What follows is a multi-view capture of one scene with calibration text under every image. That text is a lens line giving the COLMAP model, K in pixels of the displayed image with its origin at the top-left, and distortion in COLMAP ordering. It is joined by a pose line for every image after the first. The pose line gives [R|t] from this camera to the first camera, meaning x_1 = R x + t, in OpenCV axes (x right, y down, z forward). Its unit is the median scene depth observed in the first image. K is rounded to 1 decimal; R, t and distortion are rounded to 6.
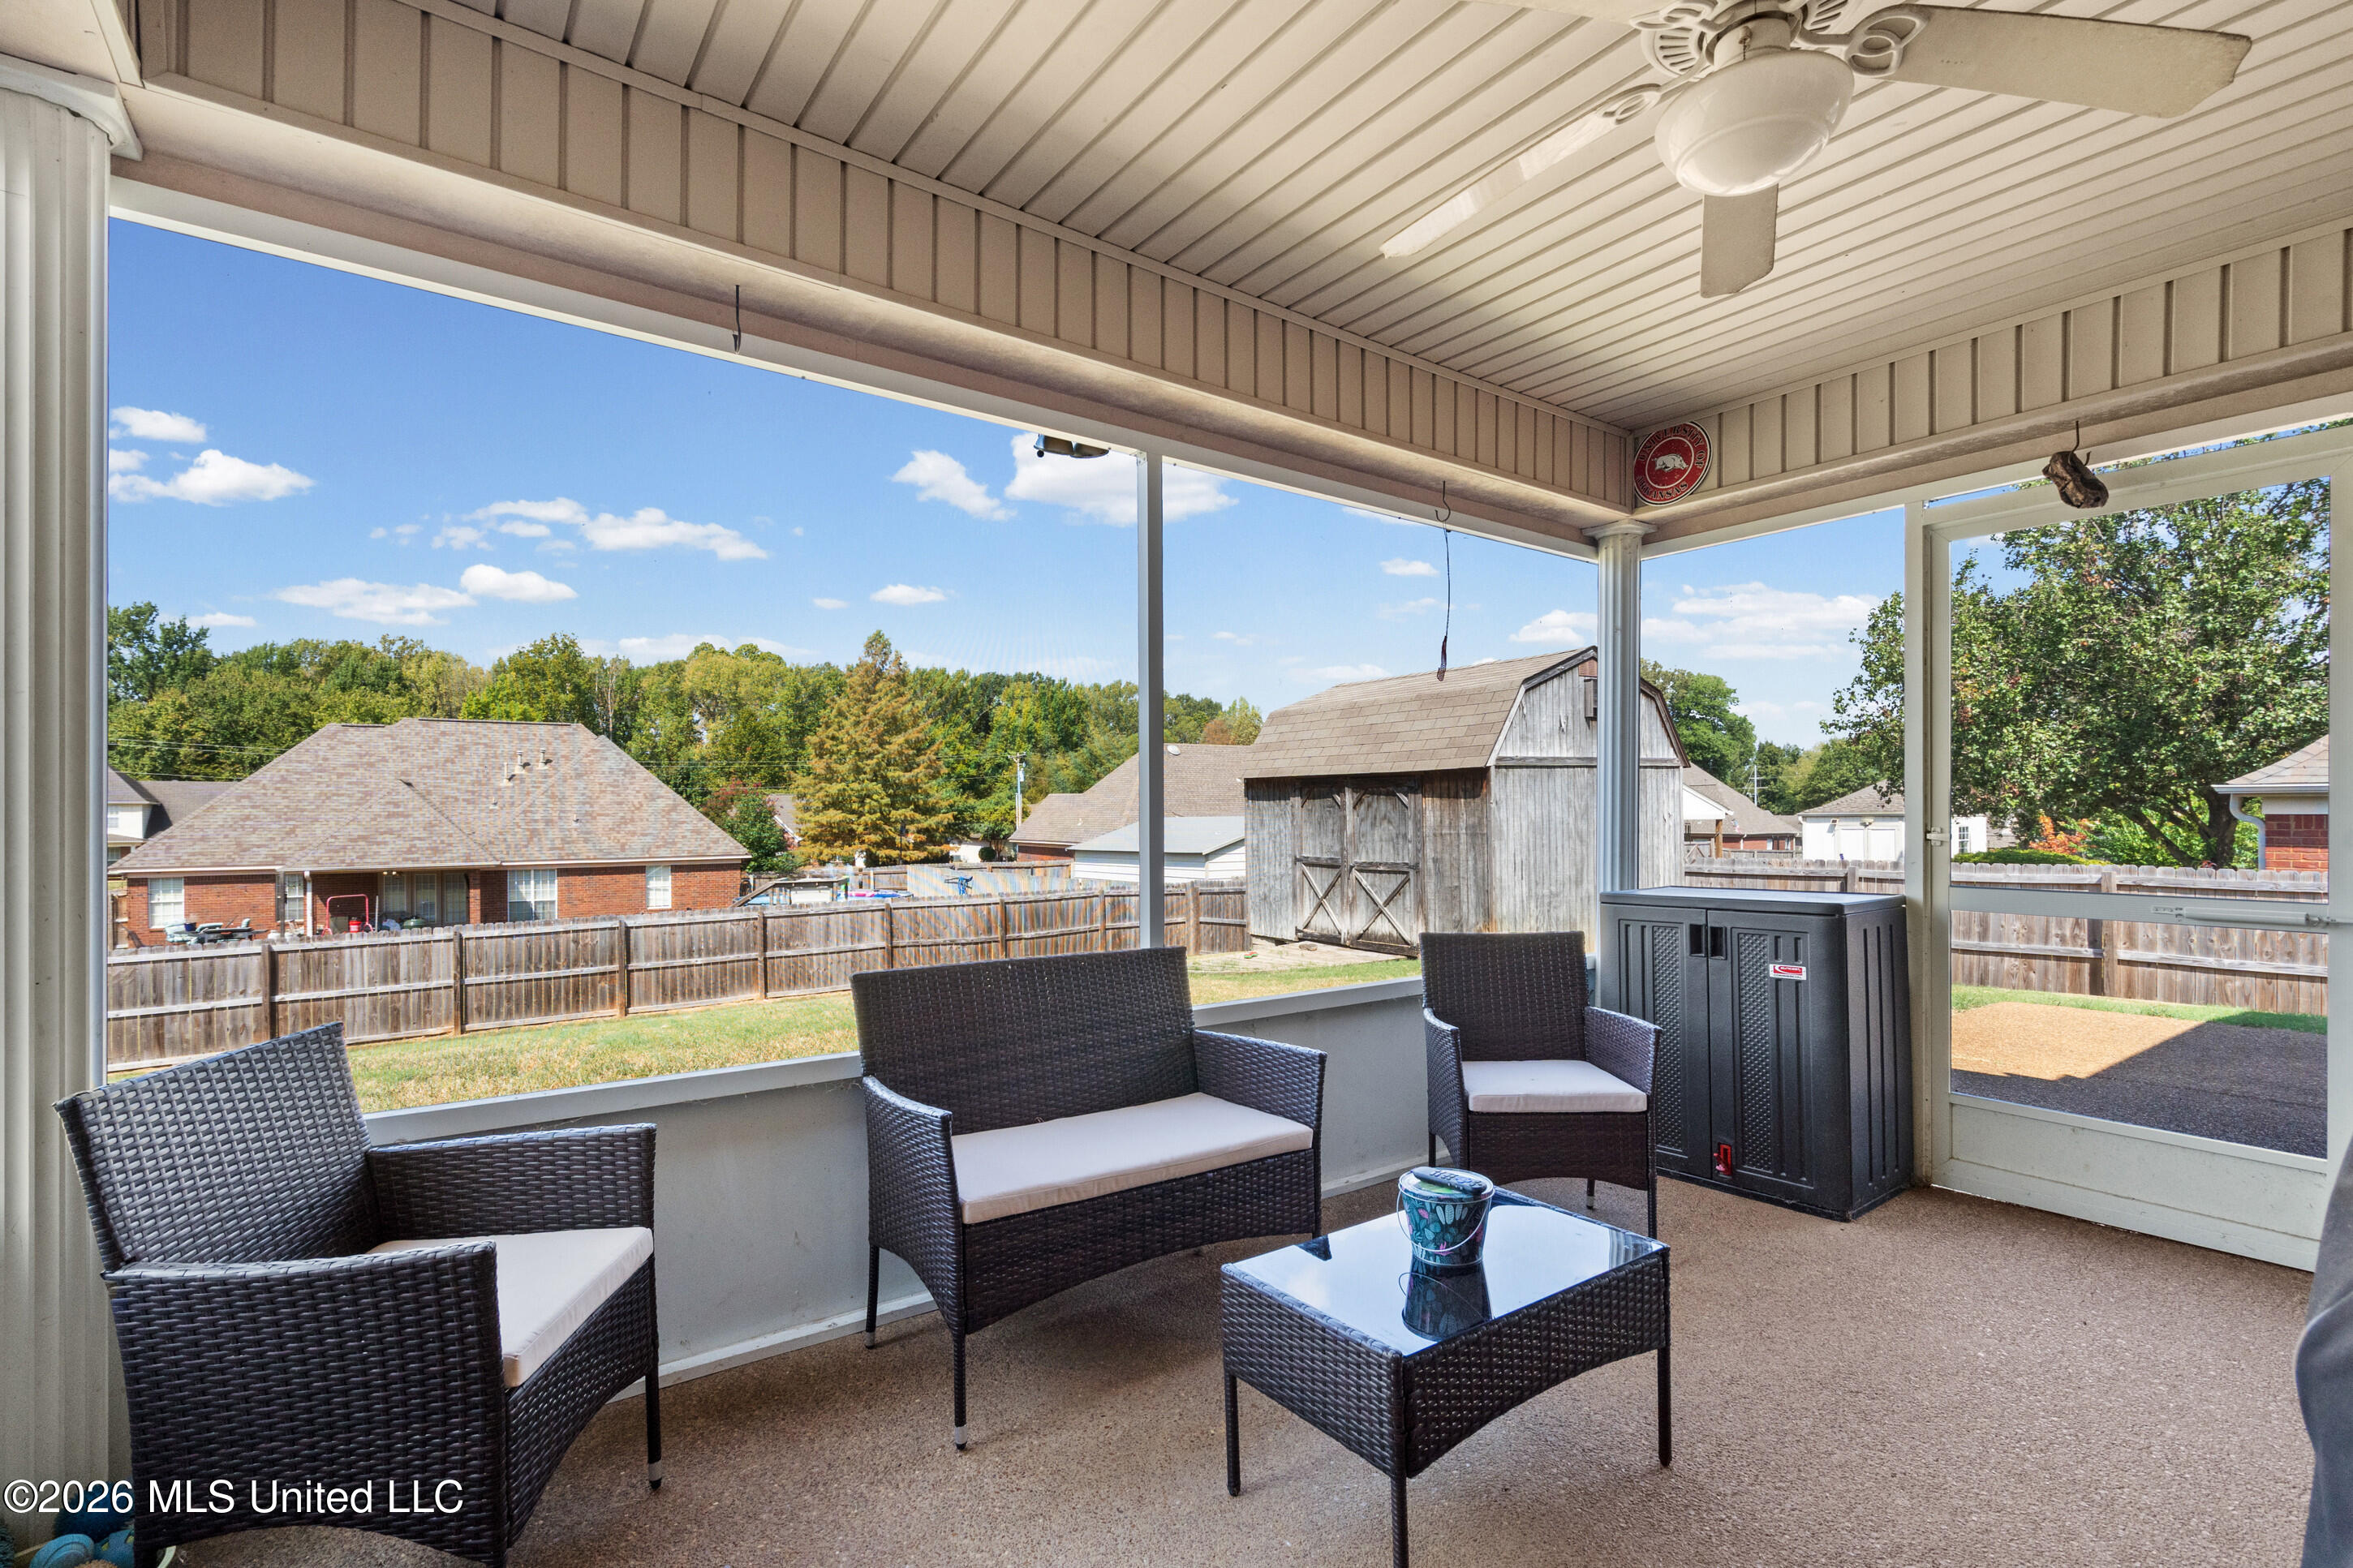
lens RADIAL K [[1084.8, 0, 1182.3], [0, 1084.8, 808.7], [0, 0, 1]] dist [-0.002168, -0.000033]
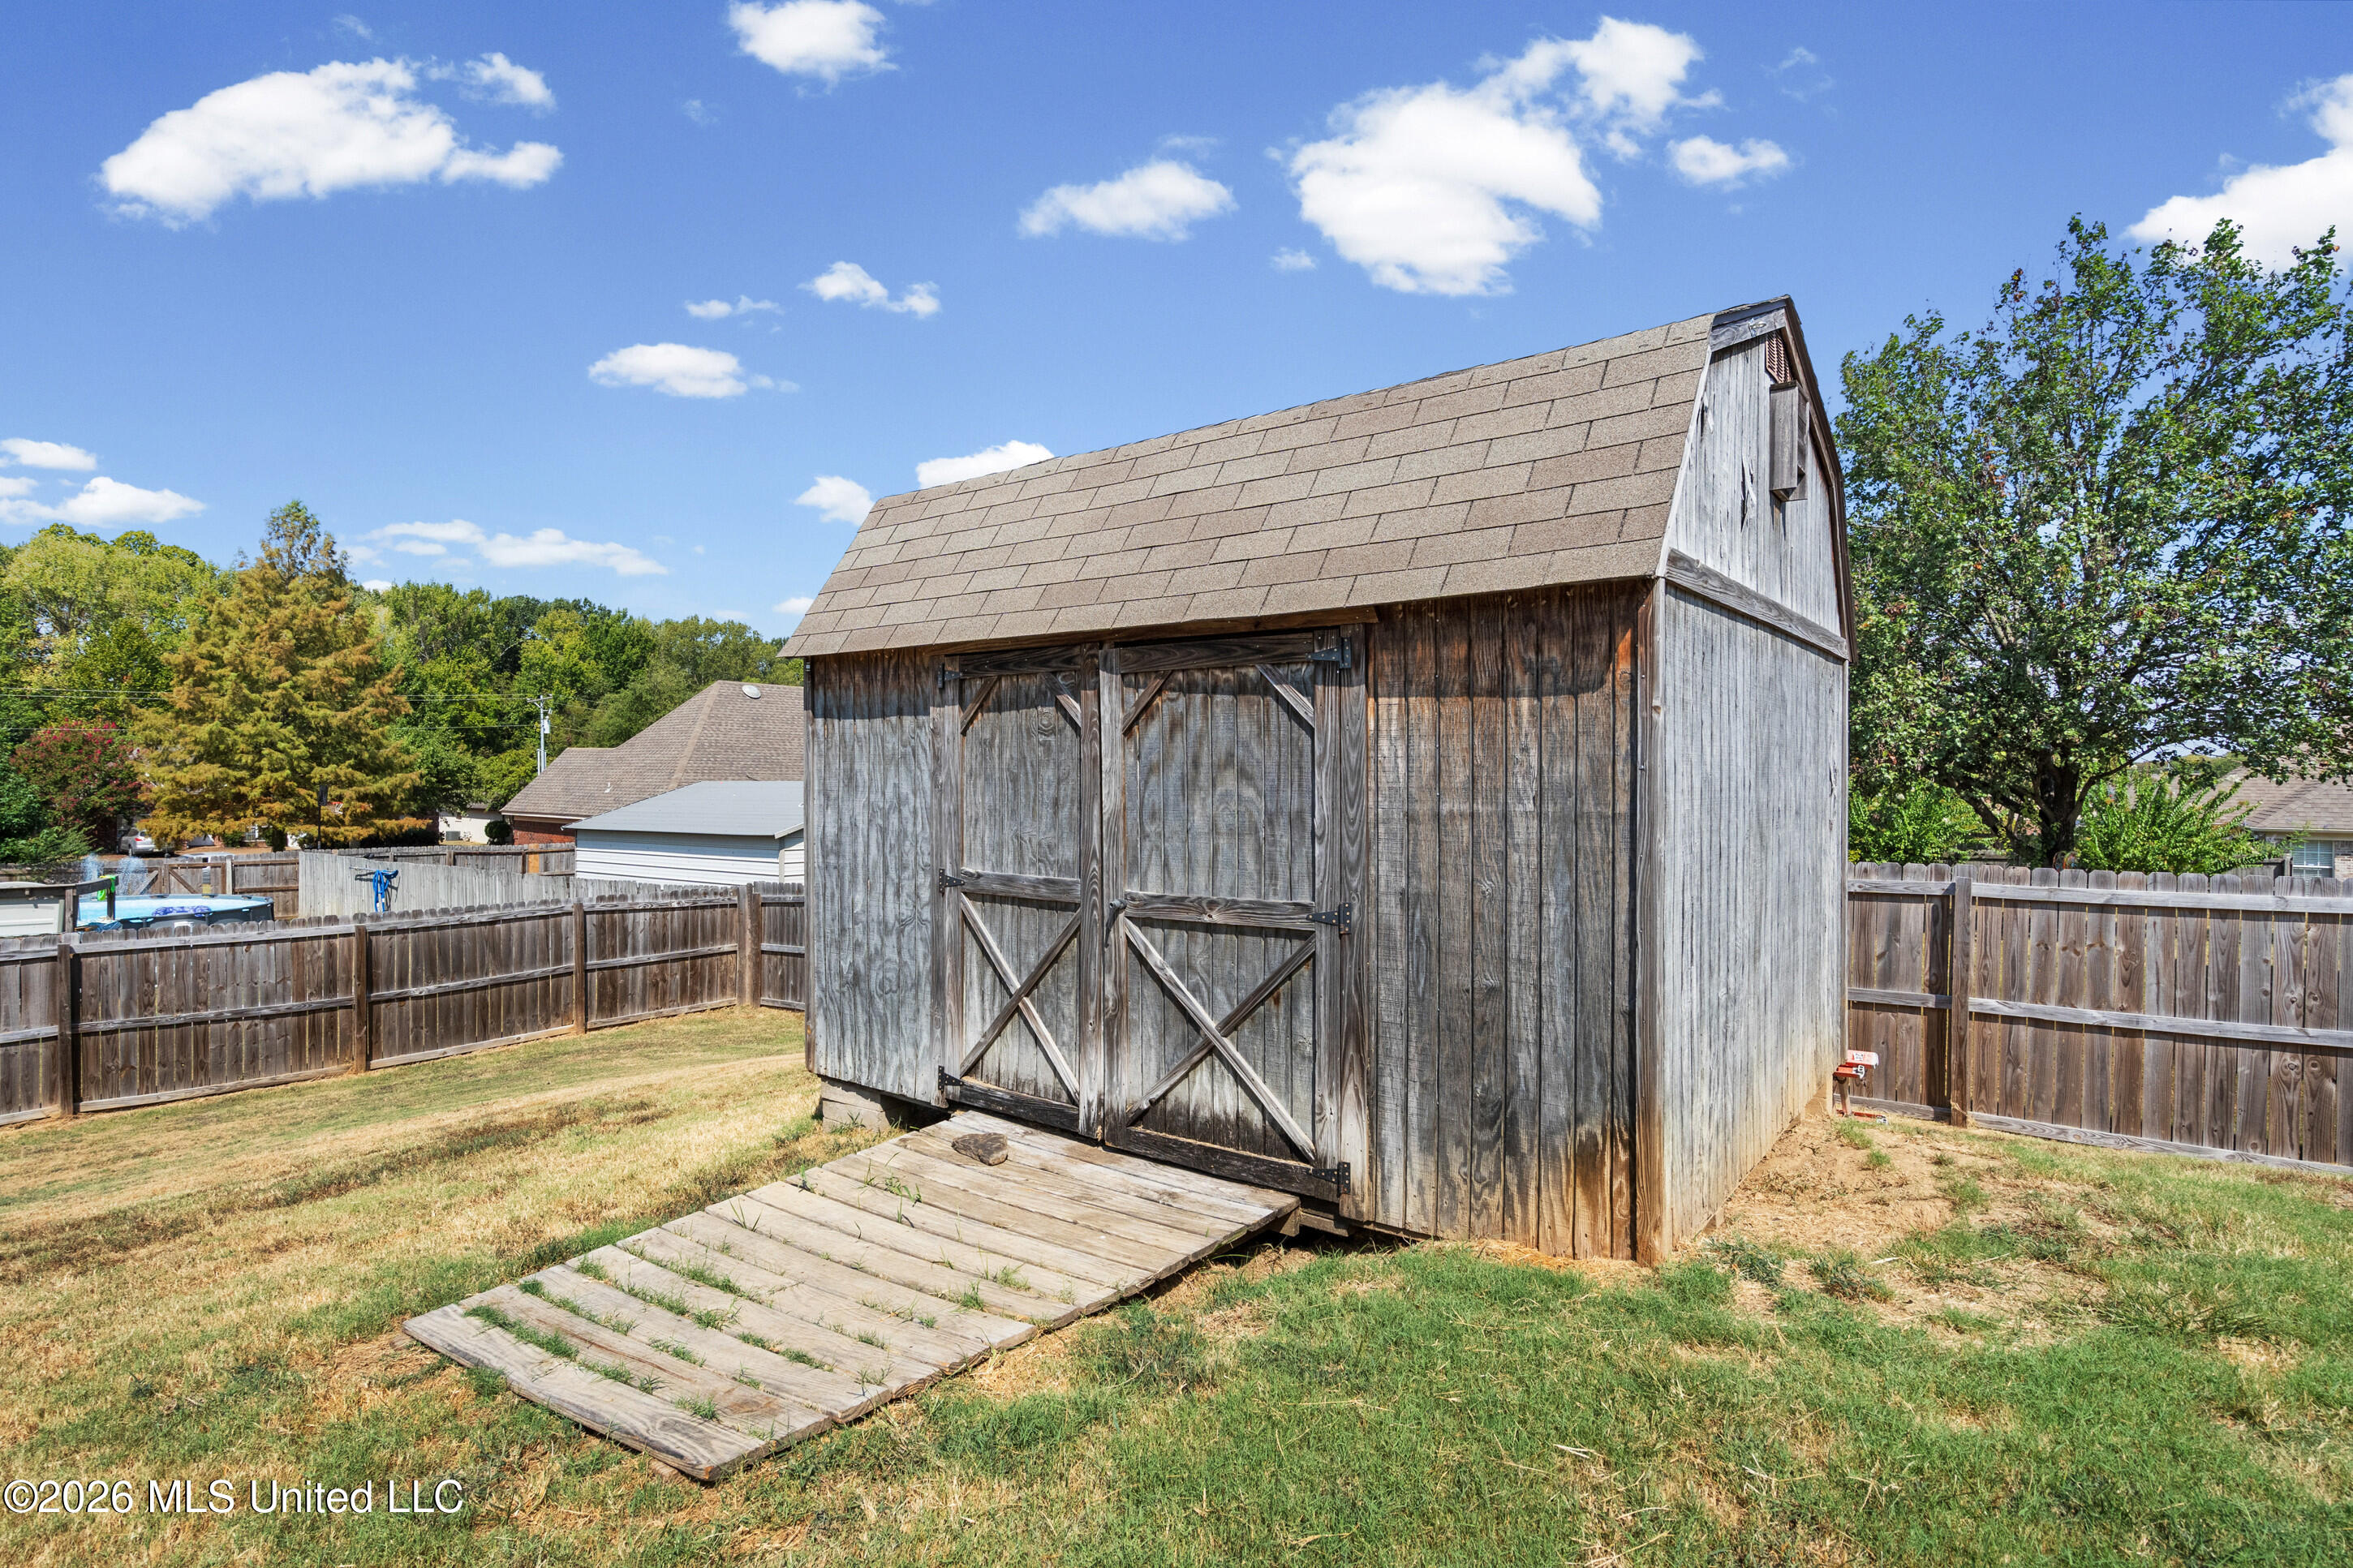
lens RADIAL K [[1253.3, 0, 1161.9], [0, 1253.3, 803.2], [0, 0, 1]] dist [0.004816, 0.000833]
pose [[0.955923, 0.010373, 0.293433, 0.009196], [-0.016167, 0.999719, 0.017328, 0.002291], [-0.293171, -0.021308, 0.955823, 0.103325]]
